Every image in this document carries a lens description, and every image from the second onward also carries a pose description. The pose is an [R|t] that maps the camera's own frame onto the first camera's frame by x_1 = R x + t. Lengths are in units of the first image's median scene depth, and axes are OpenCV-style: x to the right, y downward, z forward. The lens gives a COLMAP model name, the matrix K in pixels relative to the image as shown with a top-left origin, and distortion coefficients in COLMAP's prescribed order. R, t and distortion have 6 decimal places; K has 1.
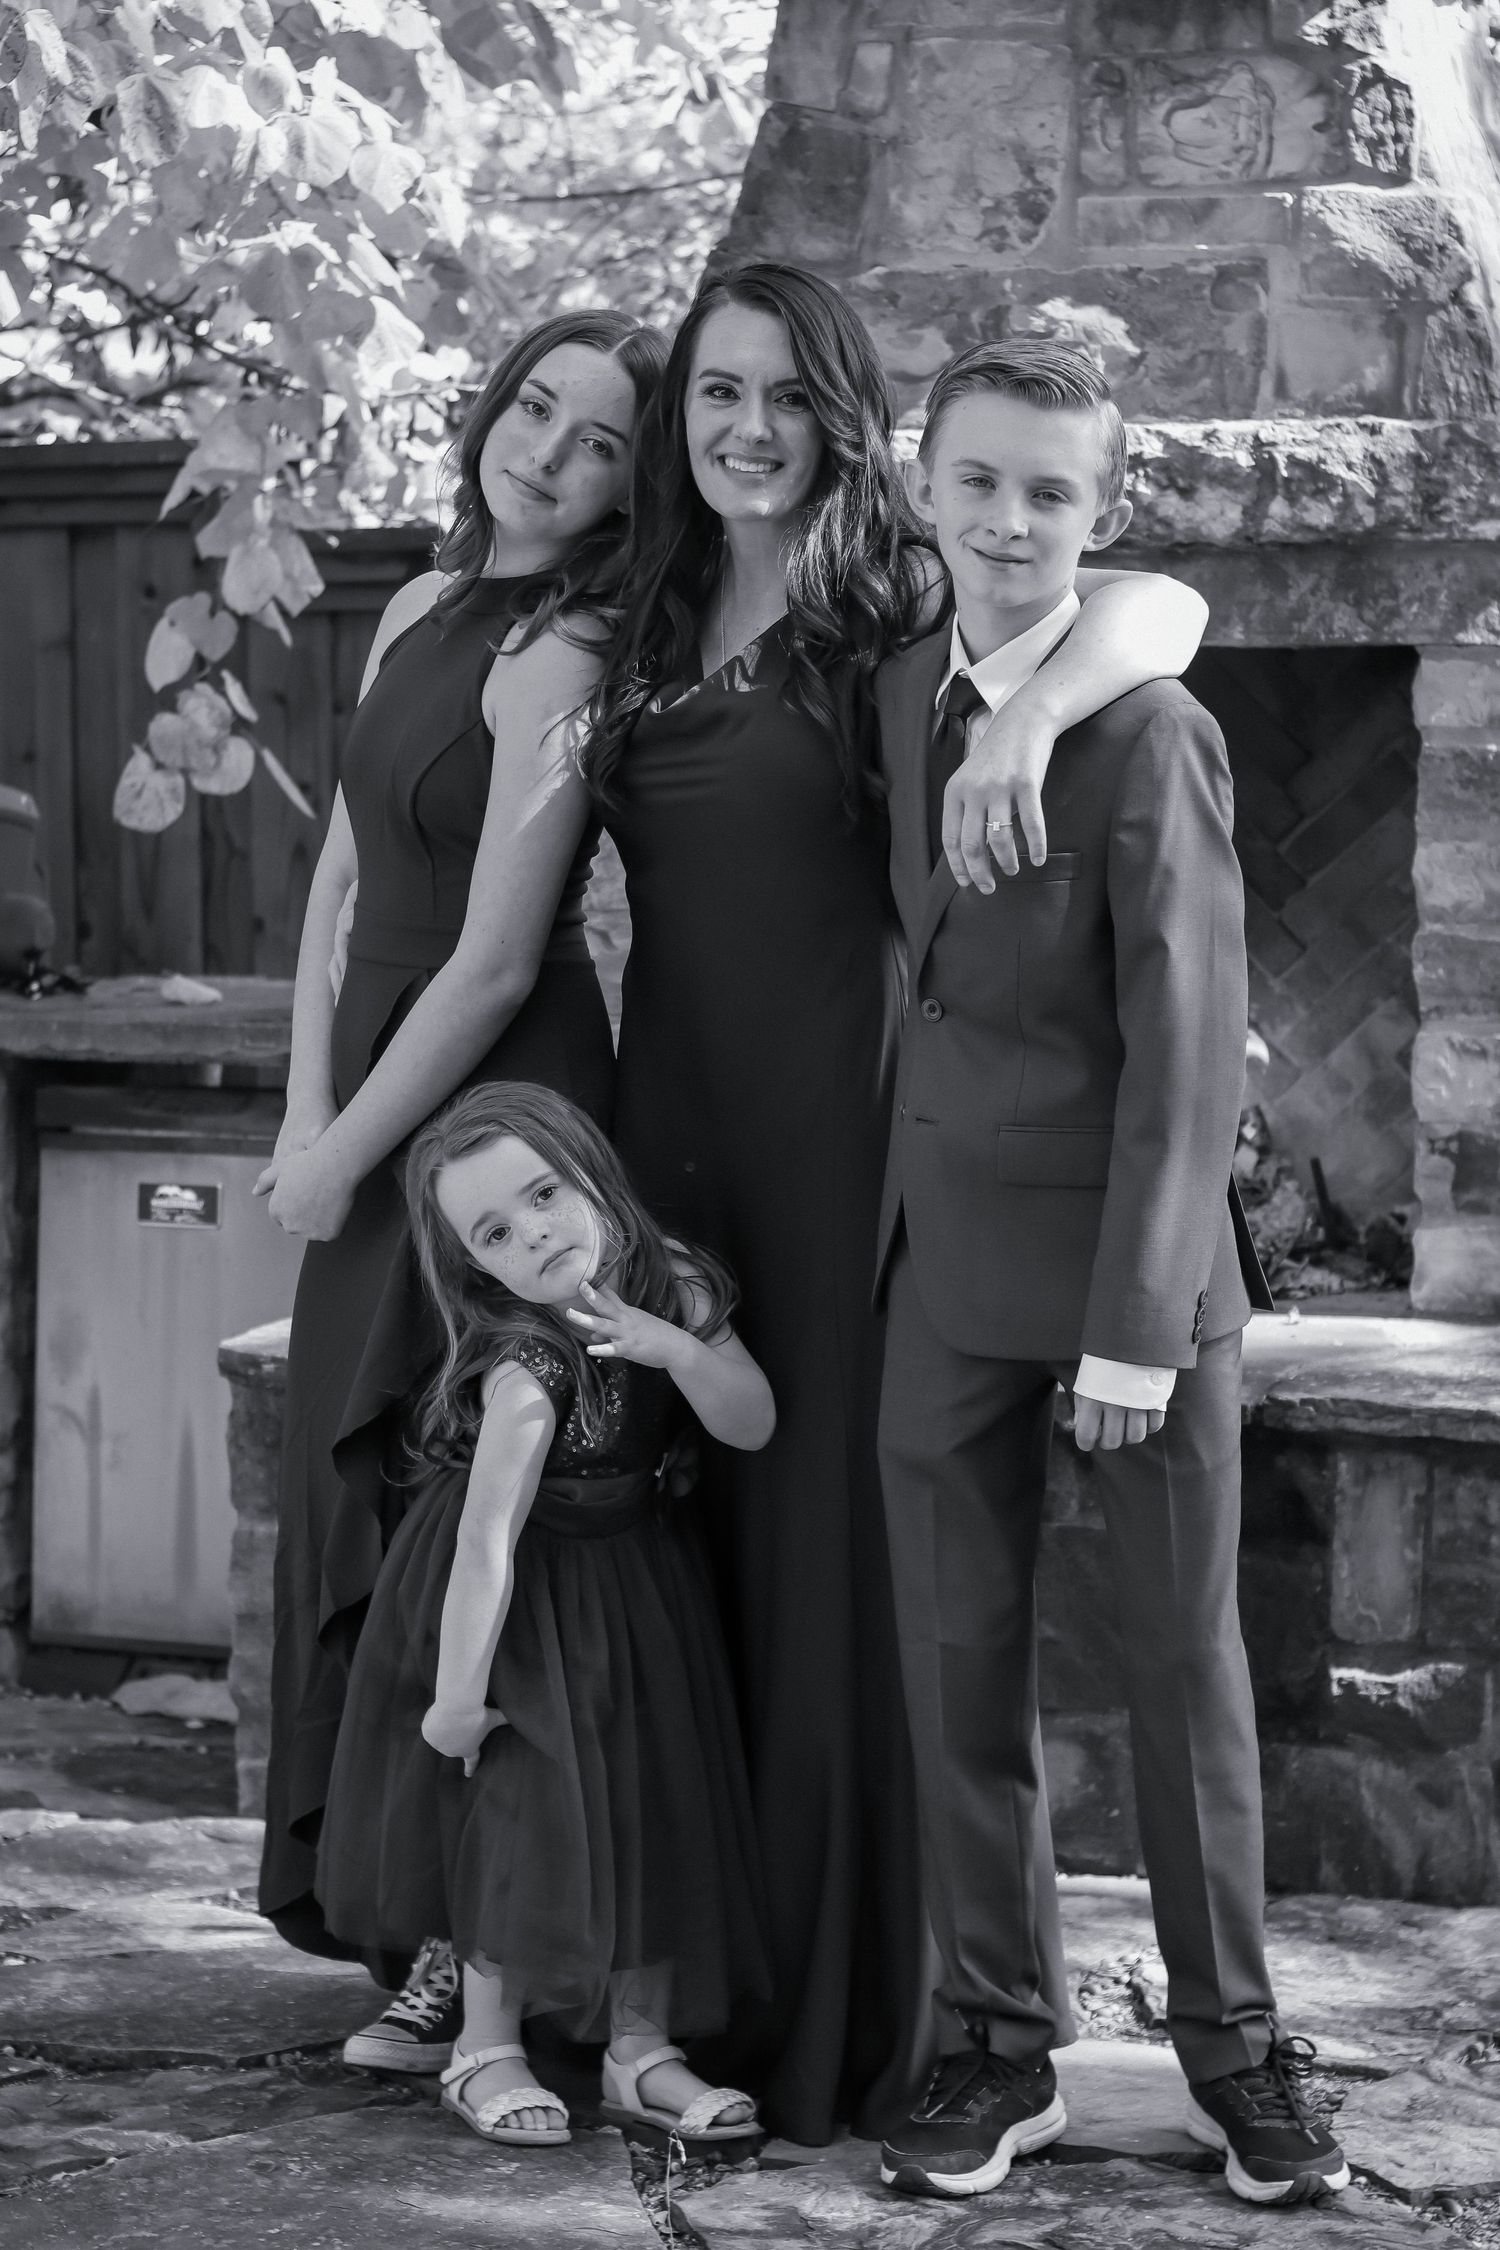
lens RADIAL K [[5029.4, 0, 803.3], [0, 5029.4, 1114.4], [0, 0, 1]] dist [-0.089845, 0.076262]
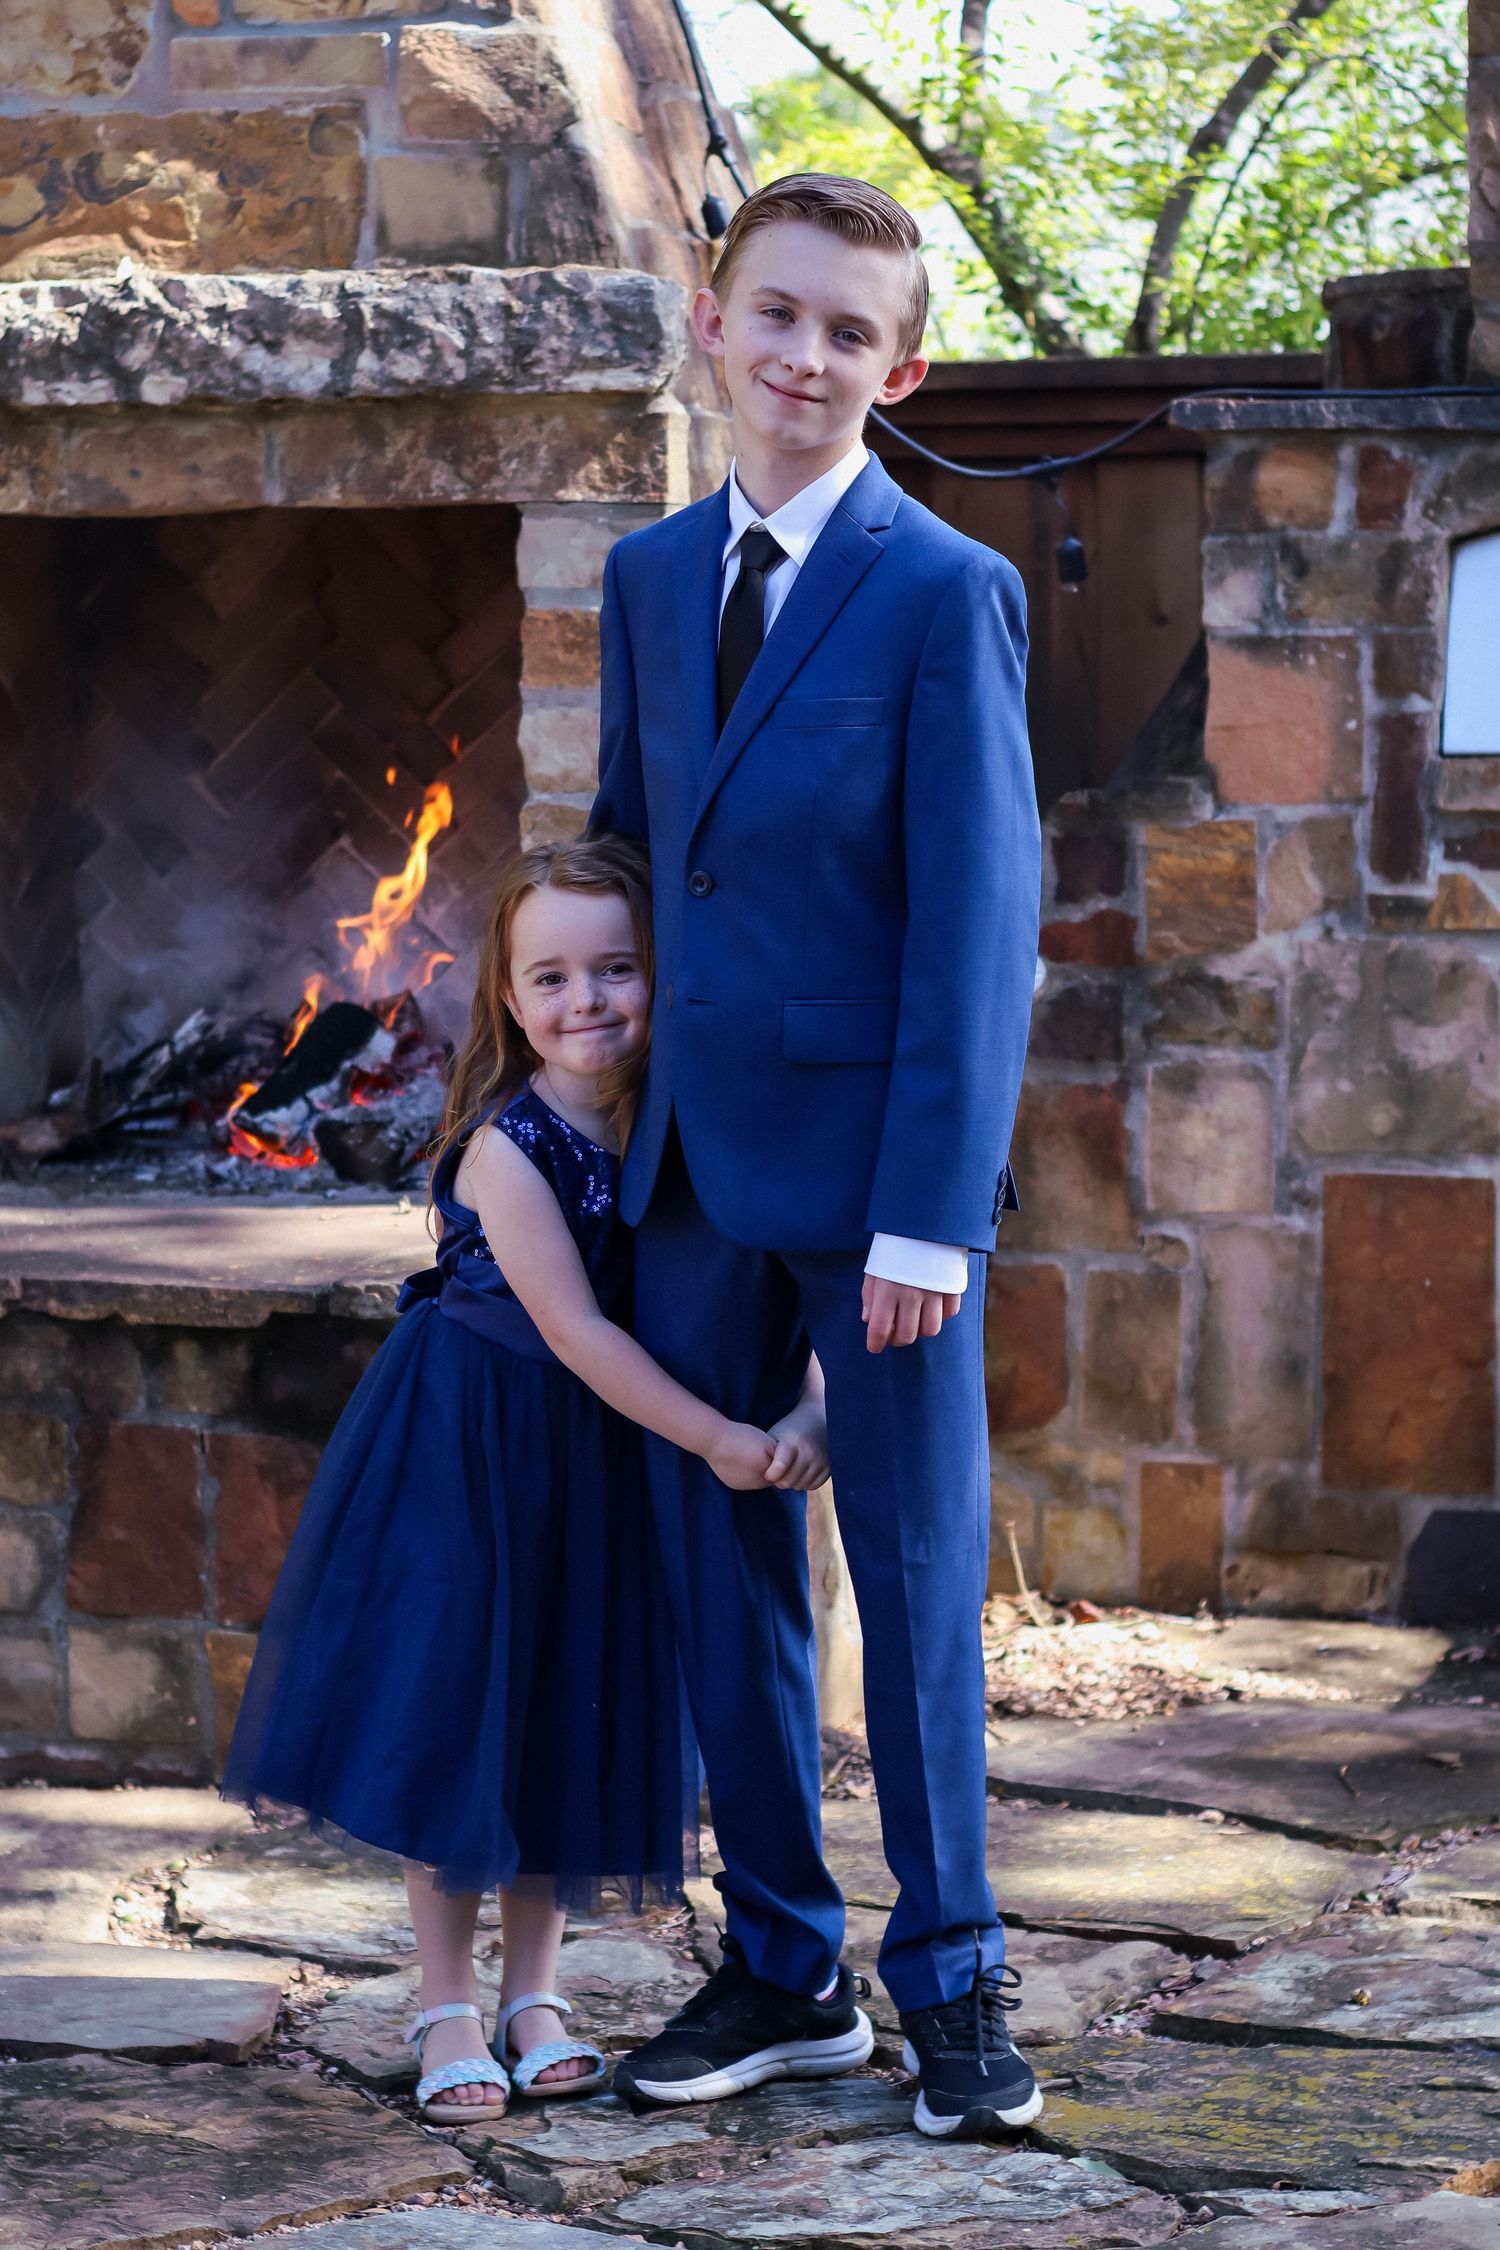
lens RADIAL K [[5562.1, 0, 799.3], [0, 5562.1, 1116.2], [0, 0, 1]] dist [-0.104654, 0.278700]
pose [[0.996971, -0.016663, 0.075972, 0.092482], [0.015766, 0.999799, 0.012392, 0.011160], [-0.076163, -0.011156, 0.997033, -0.062402]]
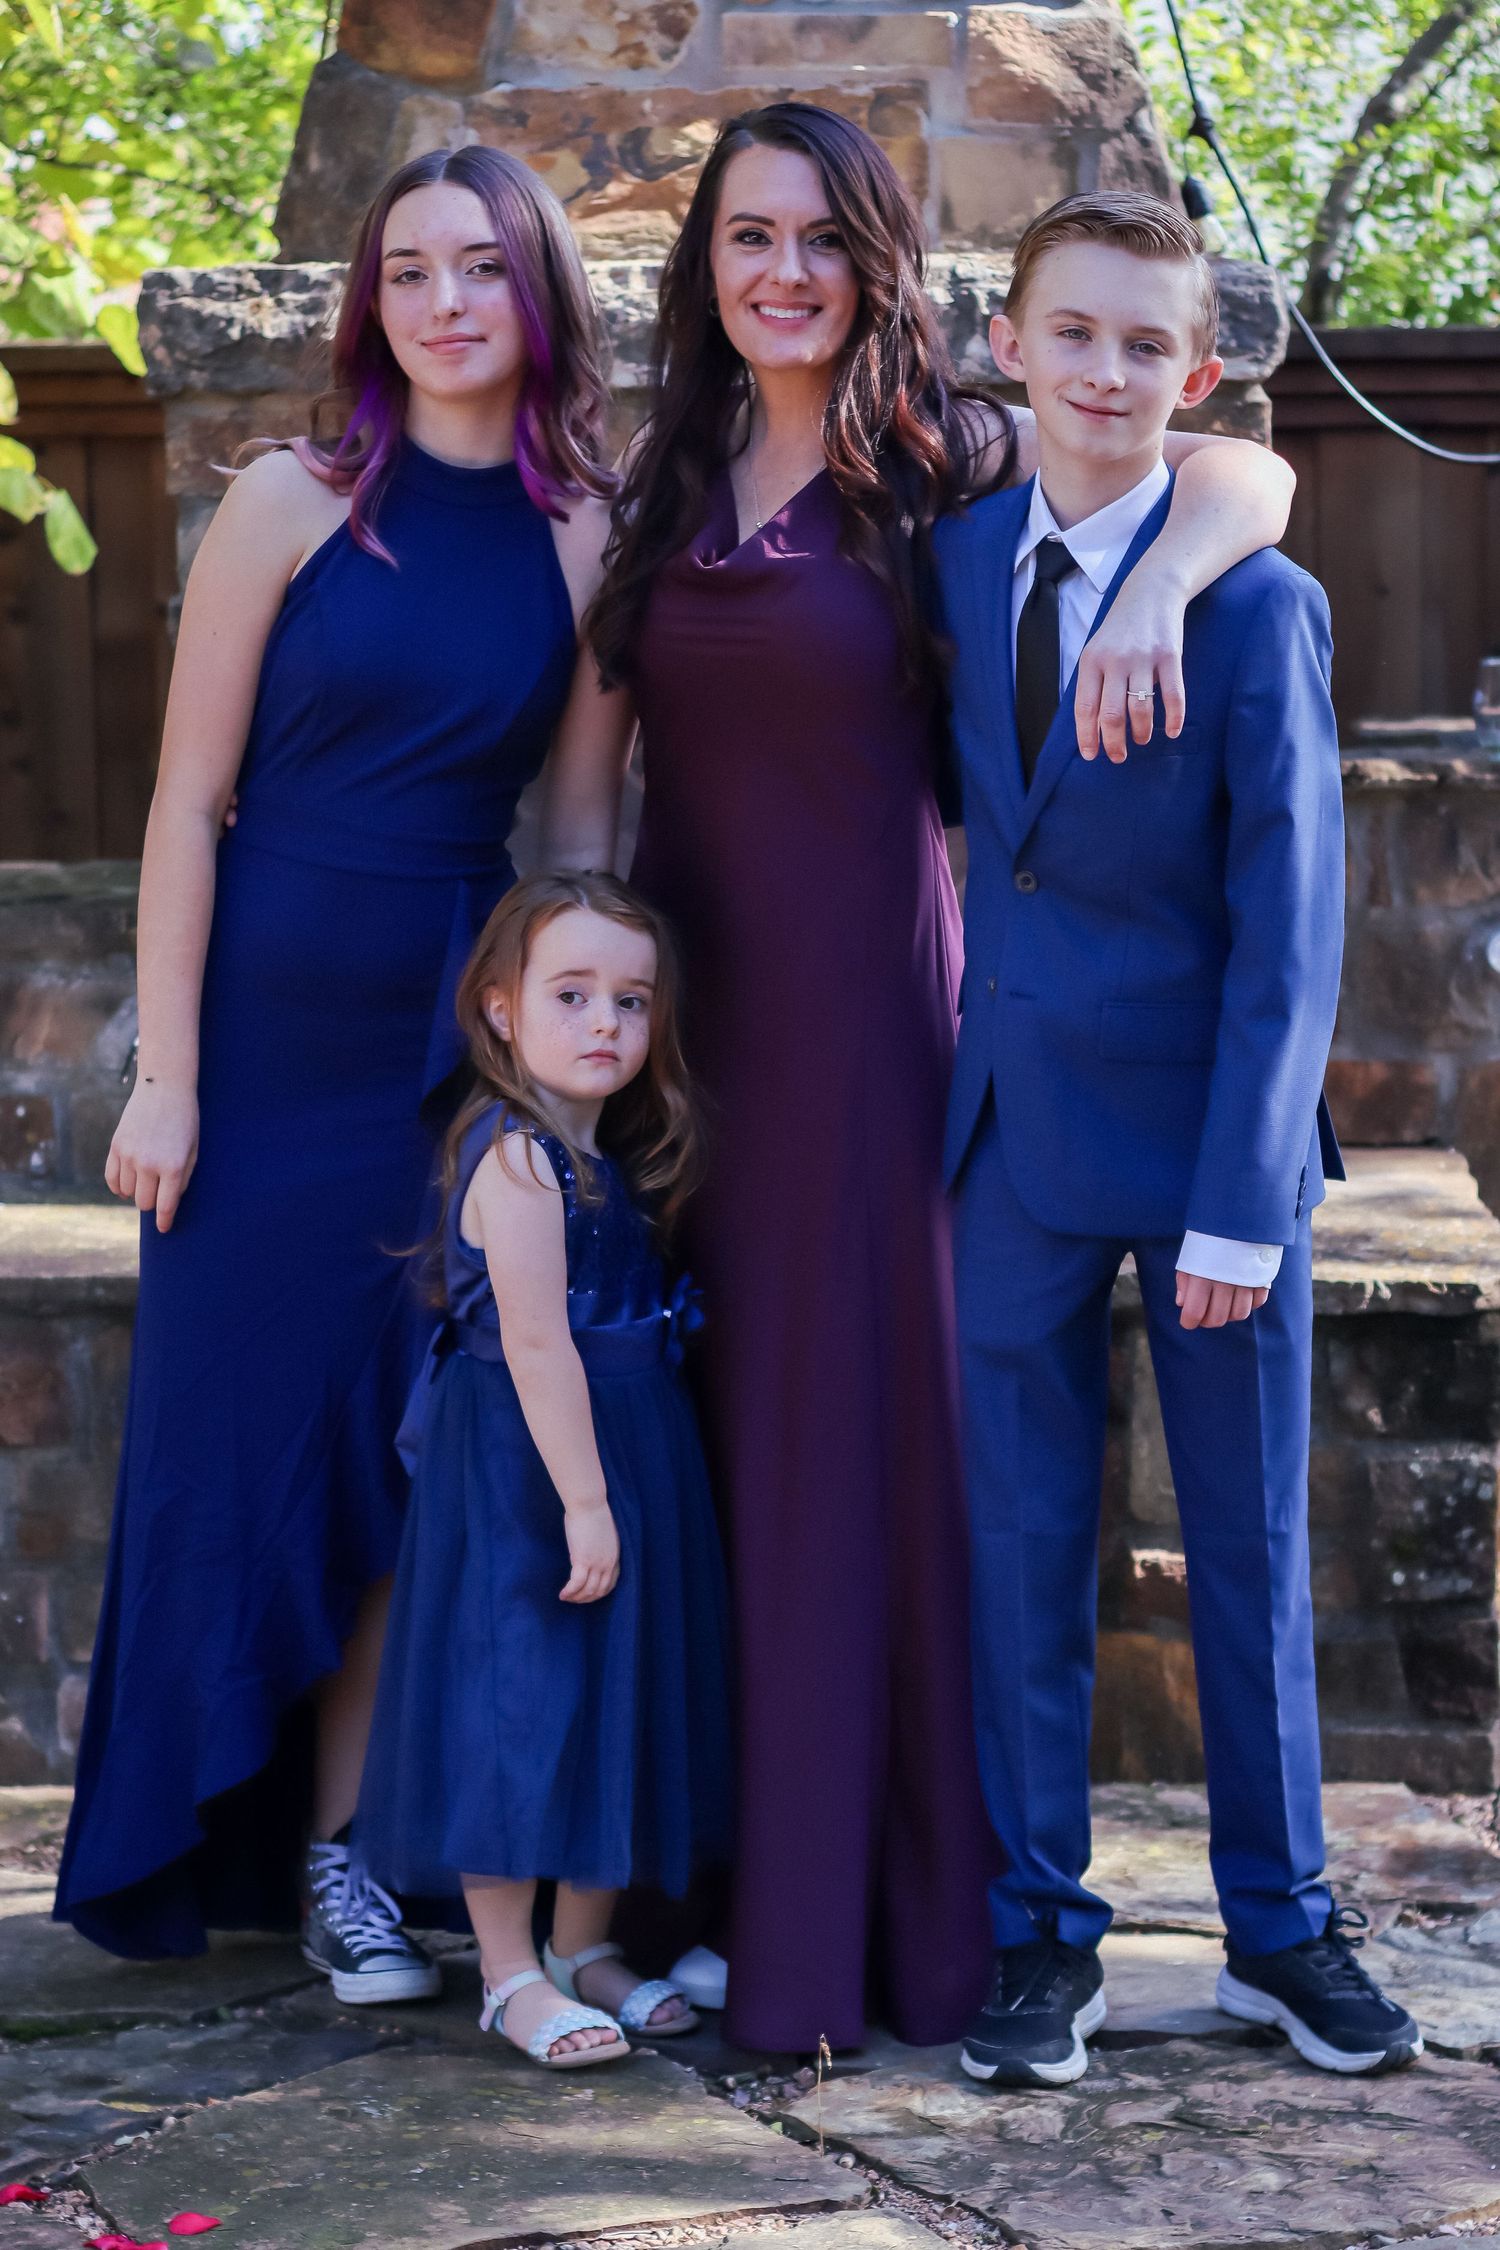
lens RADIAL K [[5804.9, 0, 786.9], [0, 5804.9, 1274.3], [0, 0, 1]] dist [-0.079838, 0.126767]
pose [[0.966999, -0.040159, 0.251594, -0.220567], [0.027472, 0.998177, 0.053742, -0.005004], [-0.253294, -0.045057, 0.966340, -0.062137]]
